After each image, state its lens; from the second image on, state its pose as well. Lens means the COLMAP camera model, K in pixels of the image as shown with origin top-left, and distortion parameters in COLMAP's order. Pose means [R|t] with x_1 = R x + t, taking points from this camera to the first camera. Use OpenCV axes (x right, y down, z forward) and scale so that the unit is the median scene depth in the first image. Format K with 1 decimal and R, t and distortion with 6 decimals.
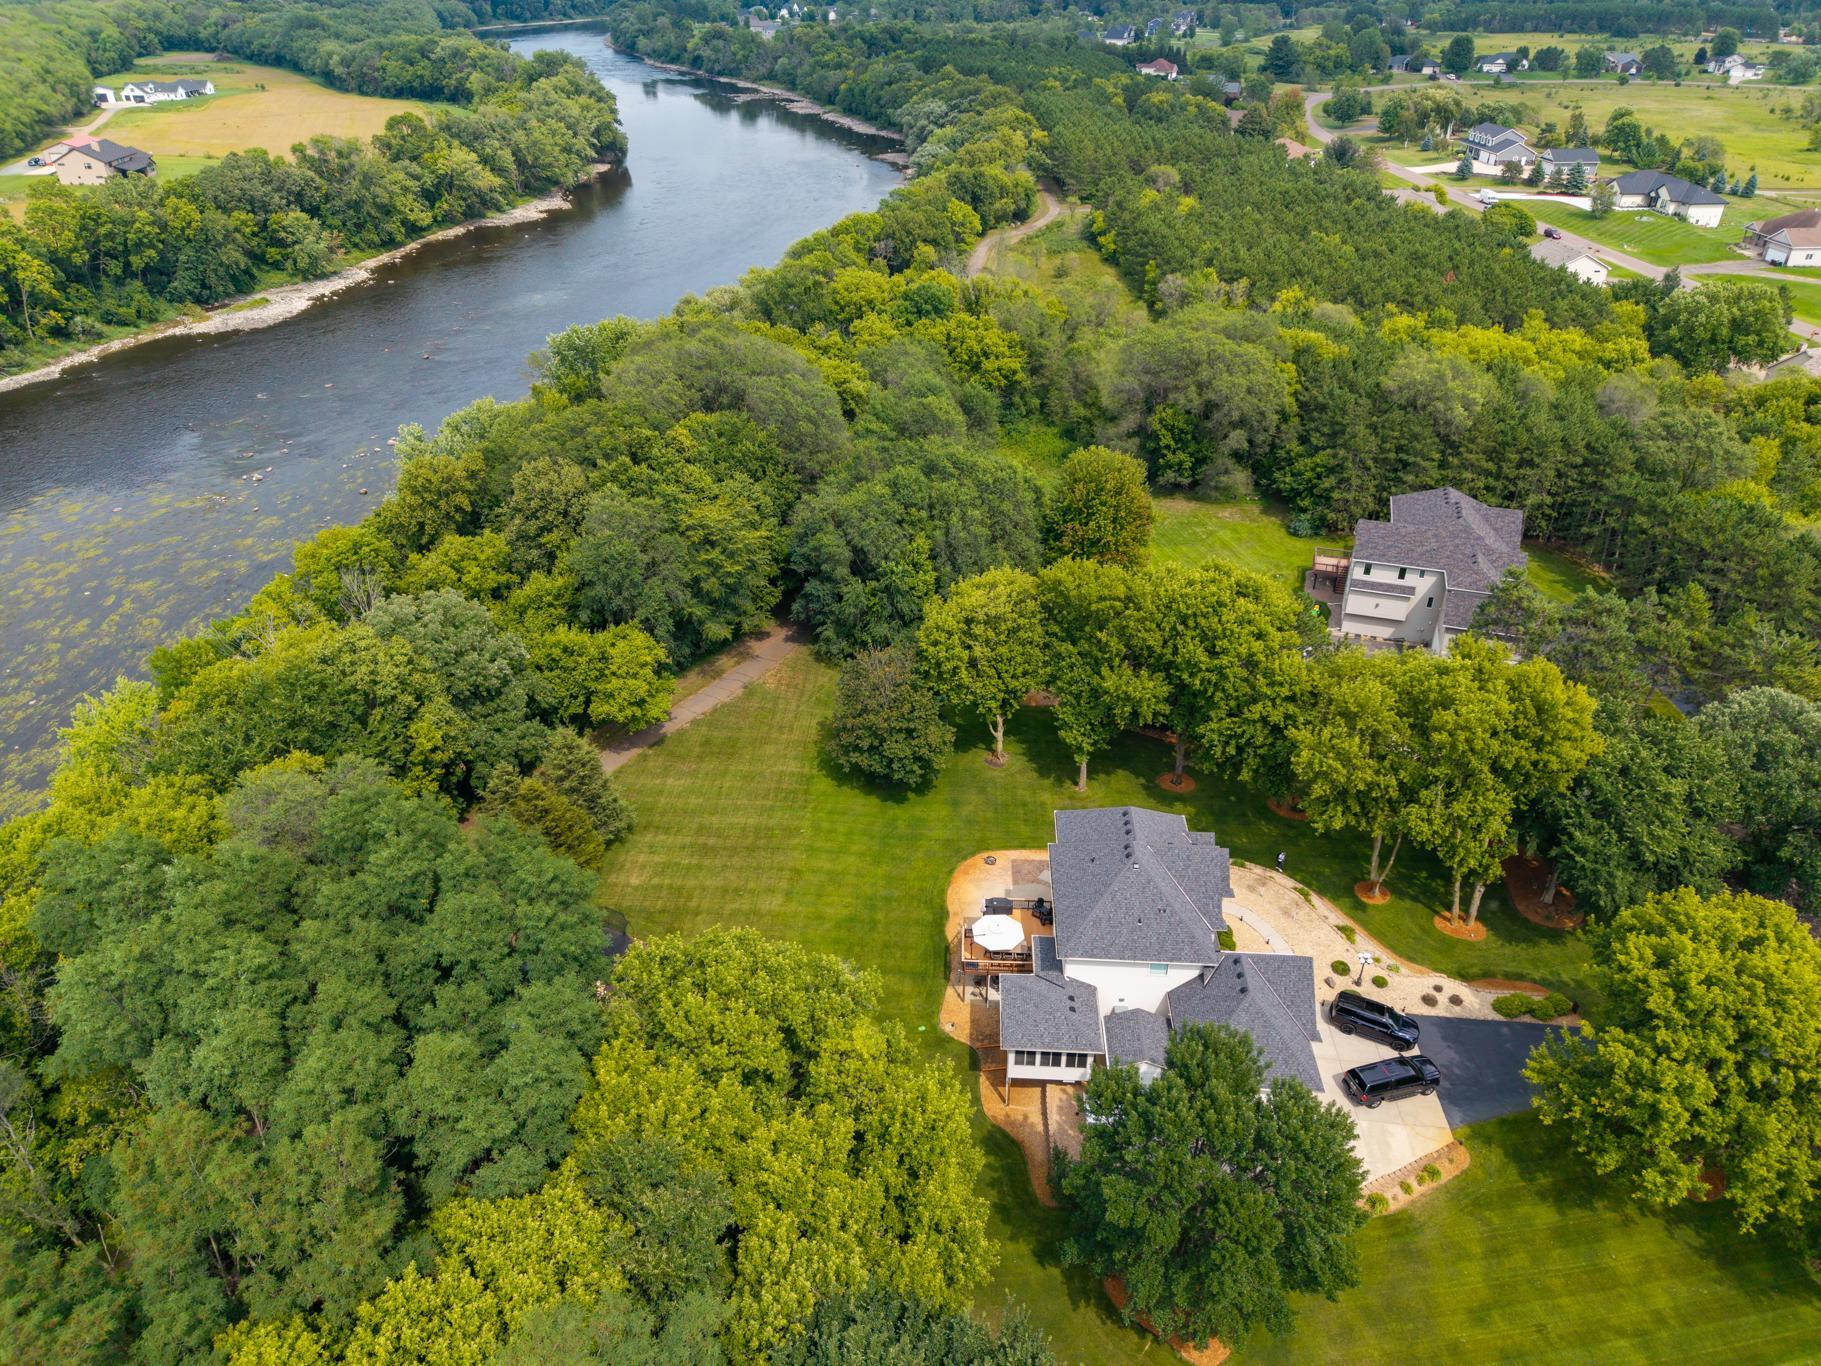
lens RADIAL K [[1204.7, 0, 907.3], [0, 1204.7, 692.0], [0, 0, 1]] dist [0.034458, -0.036337]
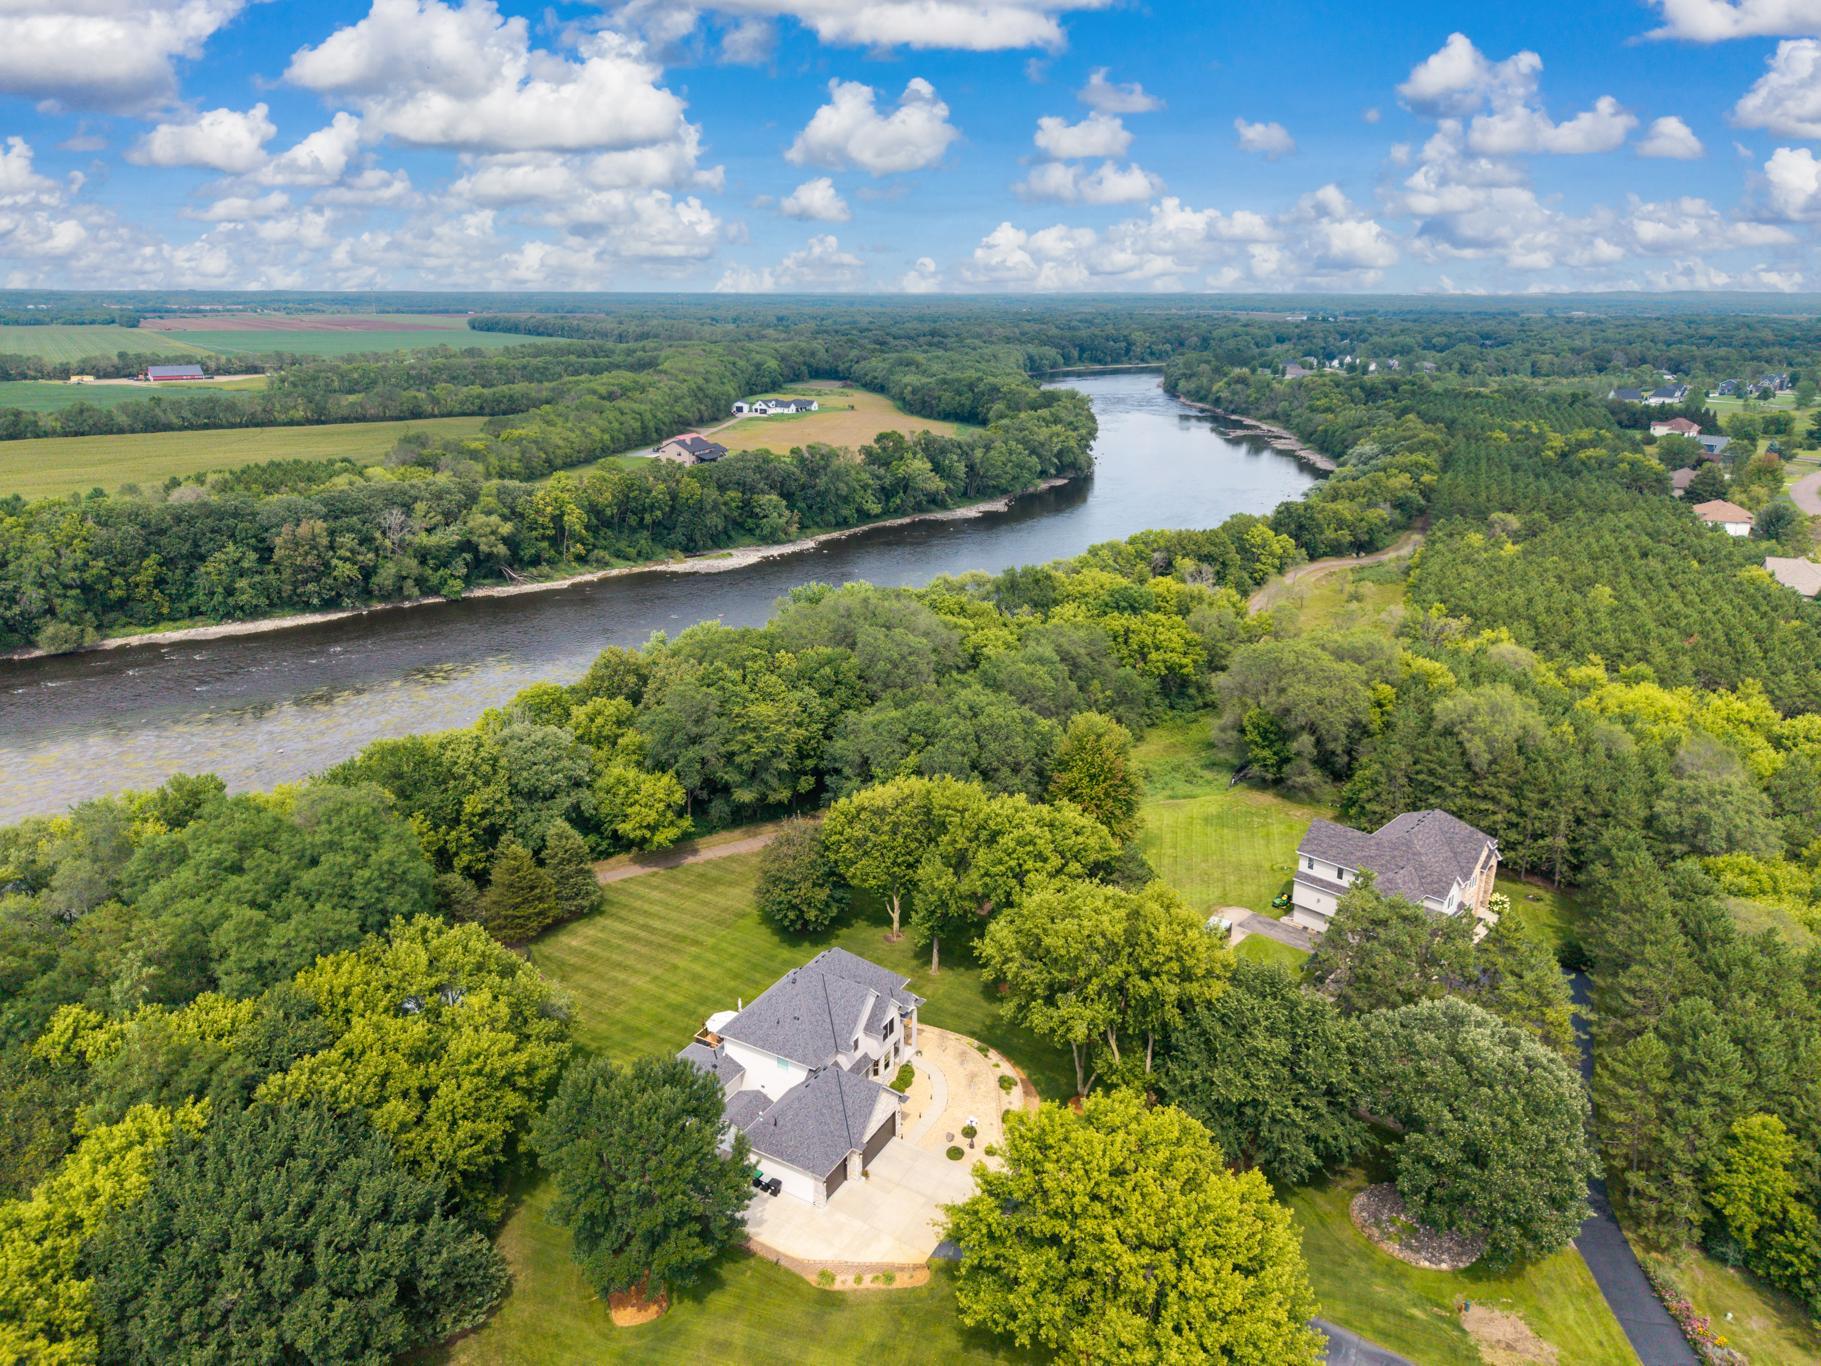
lens RADIAL K [[1214.2, 0, 910.5], [0, 1214.2, 683.0], [0, 0, 1]] dist [0.058027, -0.072855]
pose [[0.891546, 0.139461, -0.430925, 0.222721], [-0.241266, 0.951429, -0.191244, 0.016432], [0.383324, 0.274470, 0.881890, -0.053365]]
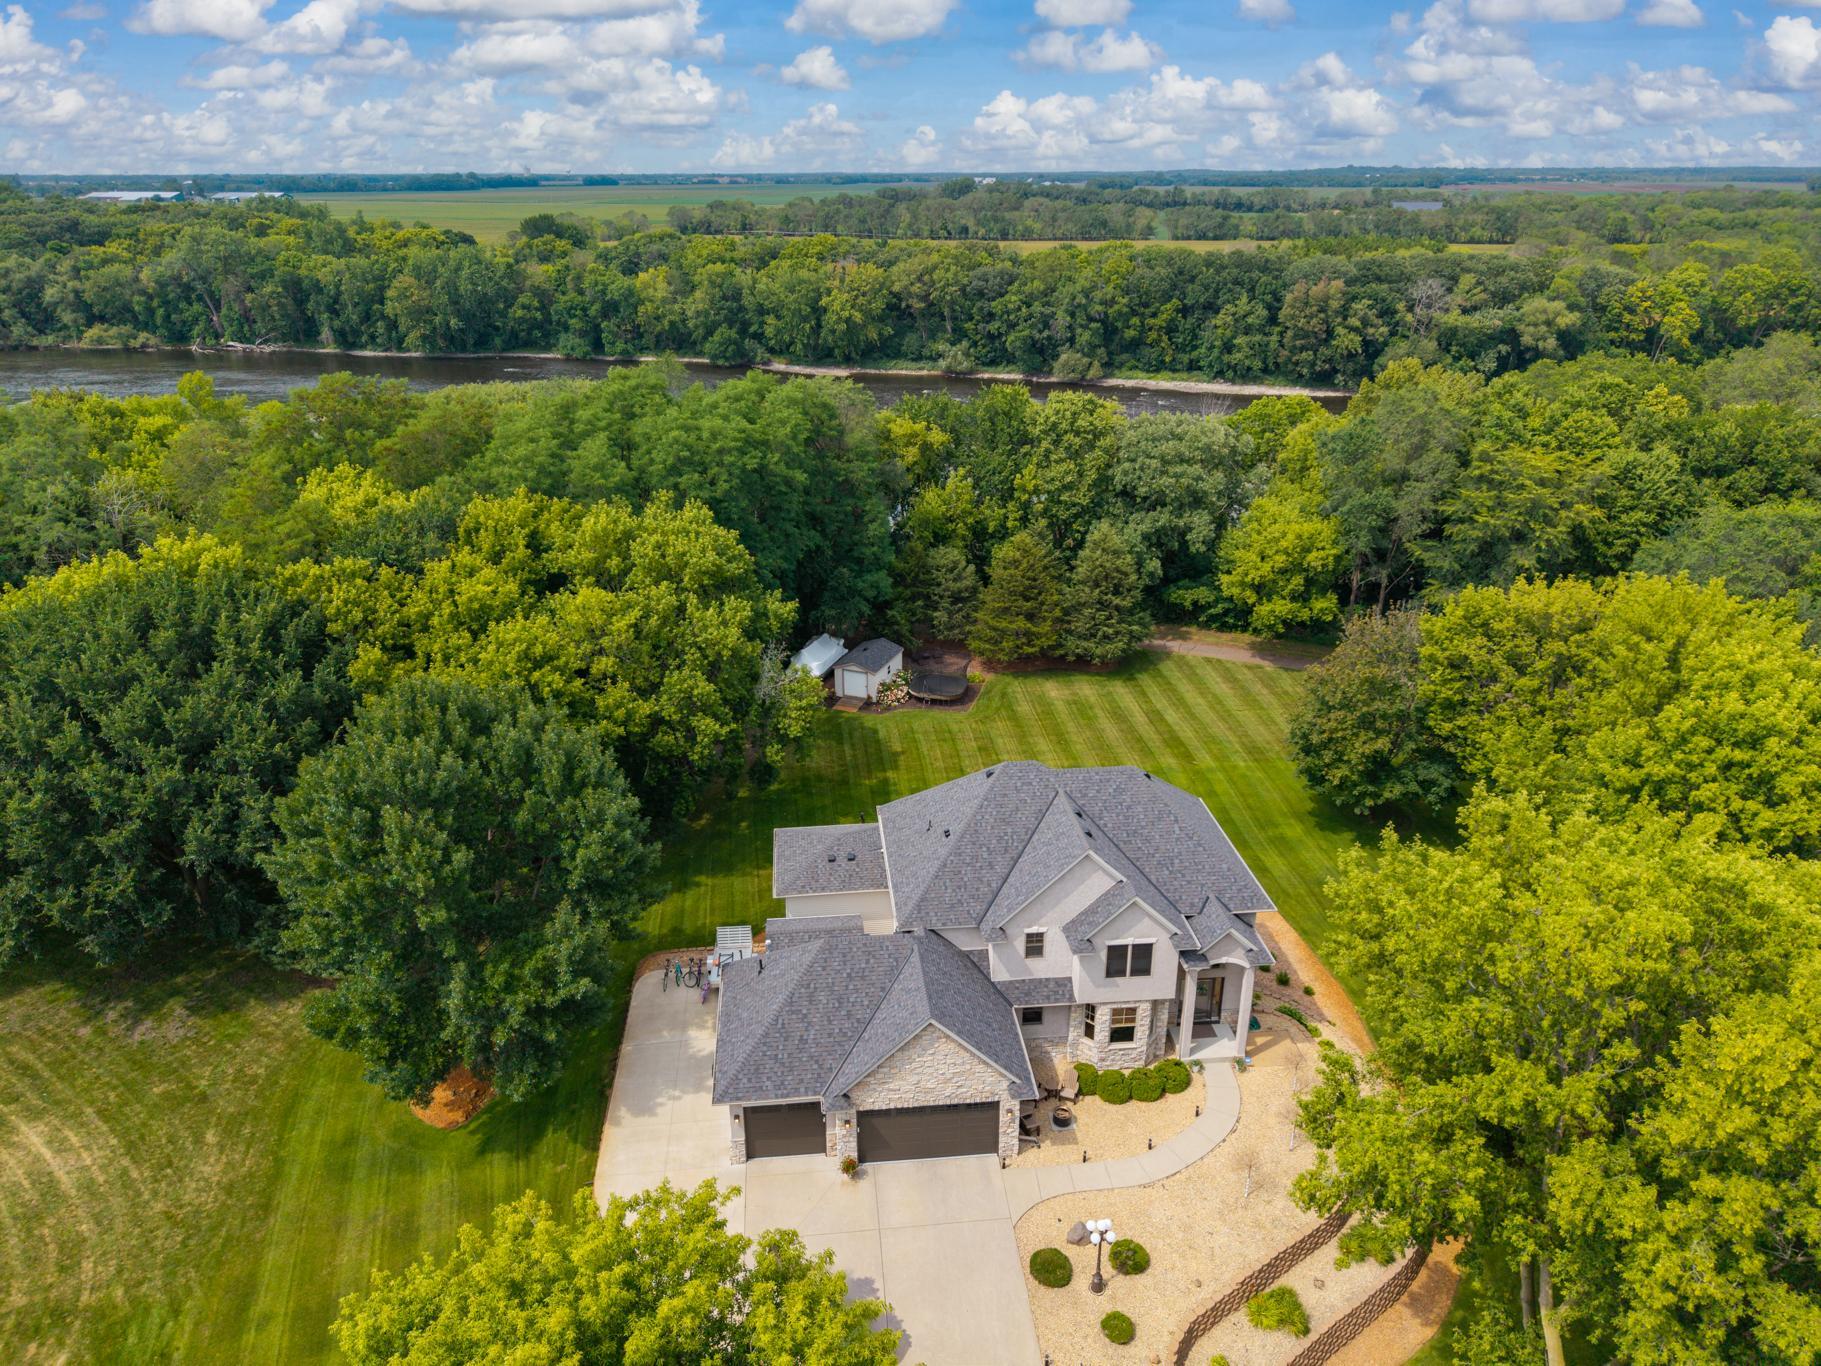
lens RADIAL K [[1204.7, 0, 907.3], [0, 1204.7, 692.0], [0, 0, 1]] dist [0.034458, -0.036337]
pose [[0.142225, 0.383761, -0.912414, 0.206356], [-0.519848, 0.813386, 0.261077, -0.009792], [0.842336, 0.437185, 0.315181, 0.195788]]
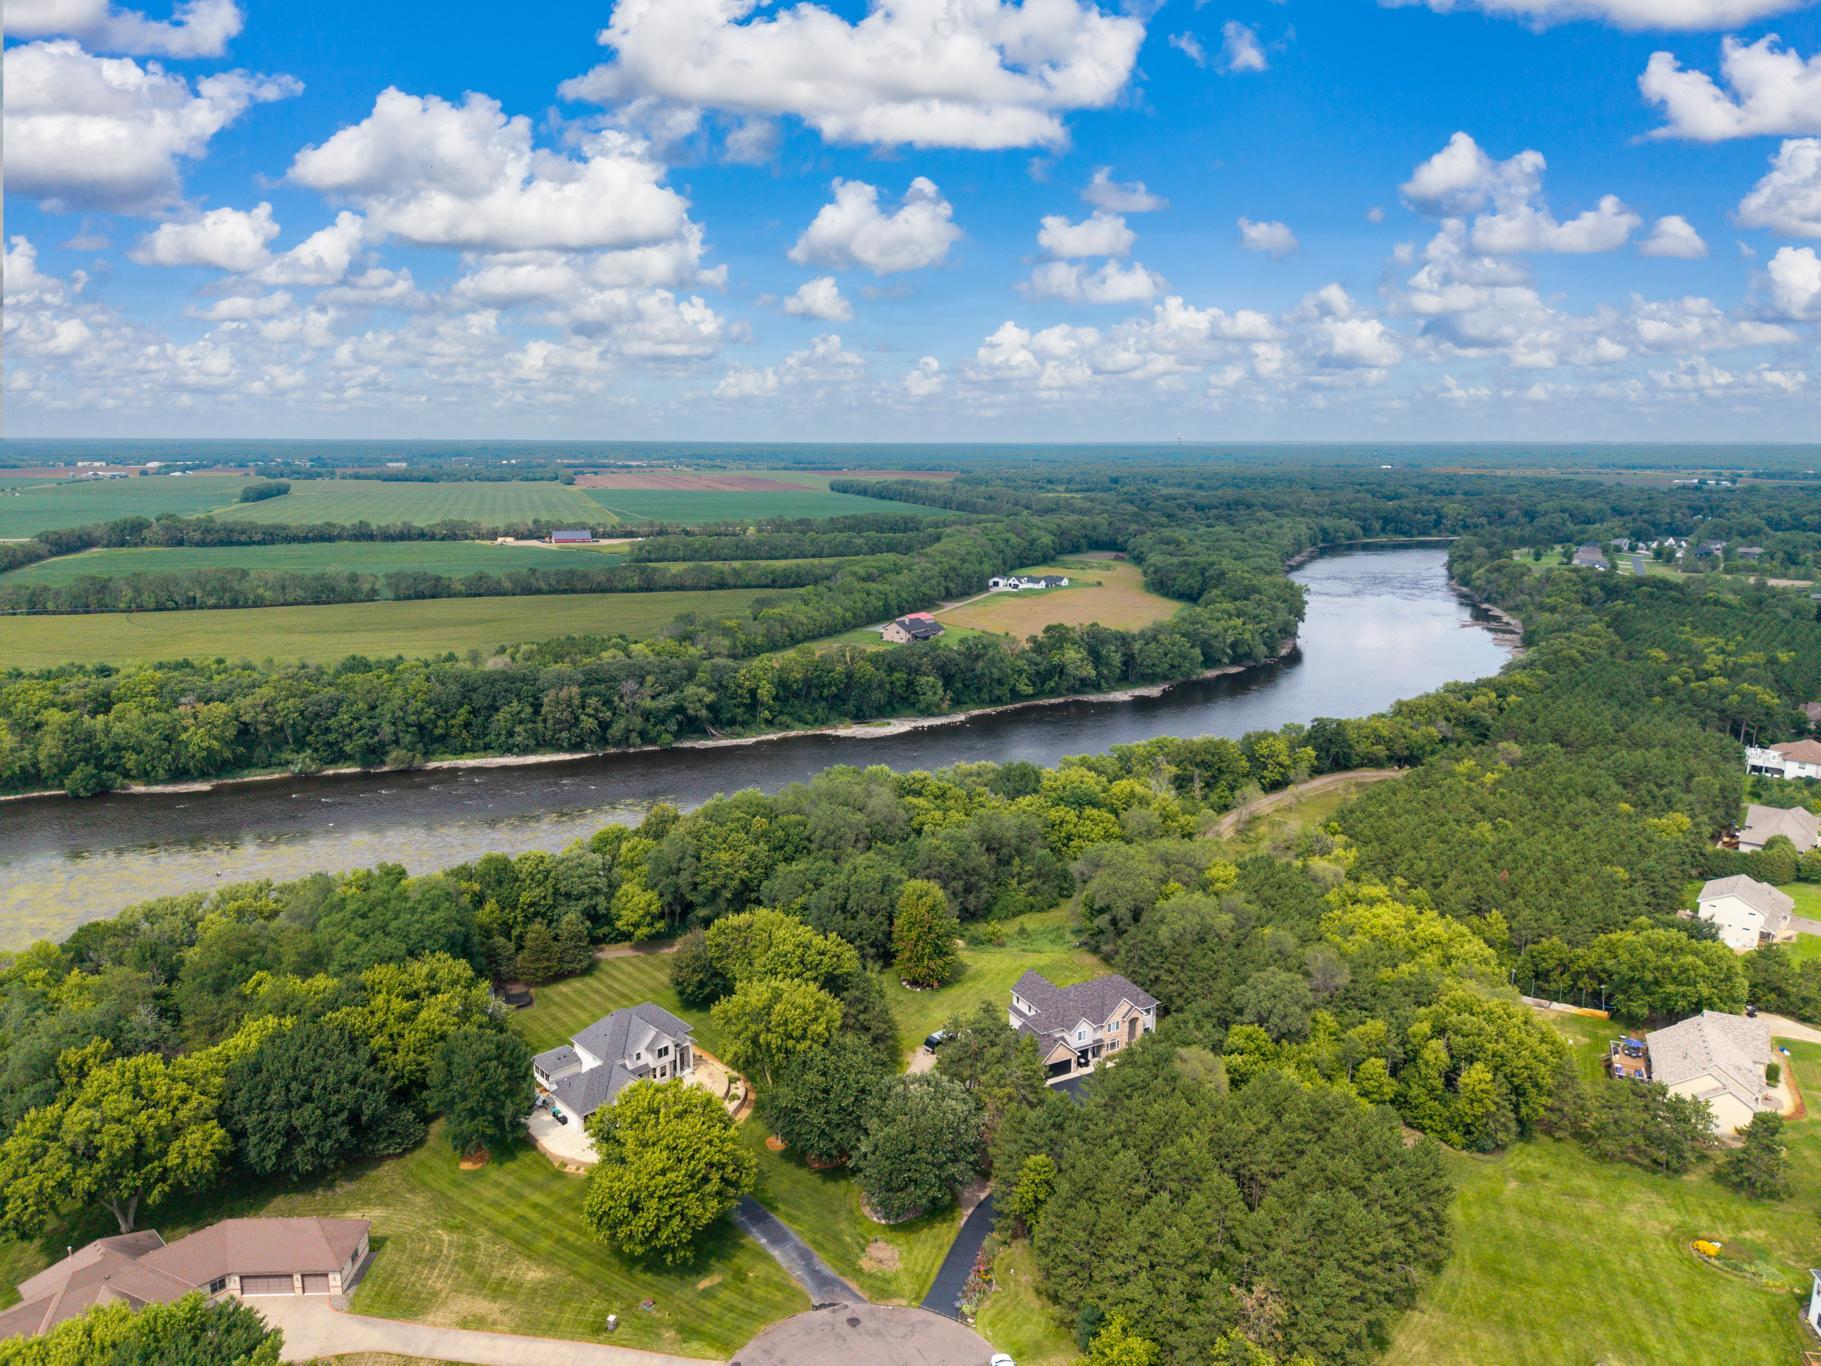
lens RADIAL K [[1223.2, 0, 933.3], [0, 1223.2, 674.6], [0, 0, 1]] dist [0.040545, -0.082002]
pose [[0.729630, 0.134722, -0.670440, 0.569176], [-0.366680, 0.904621, -0.217272, -0.041721], [0.577223, 0.404365, 0.709438, -0.153184]]
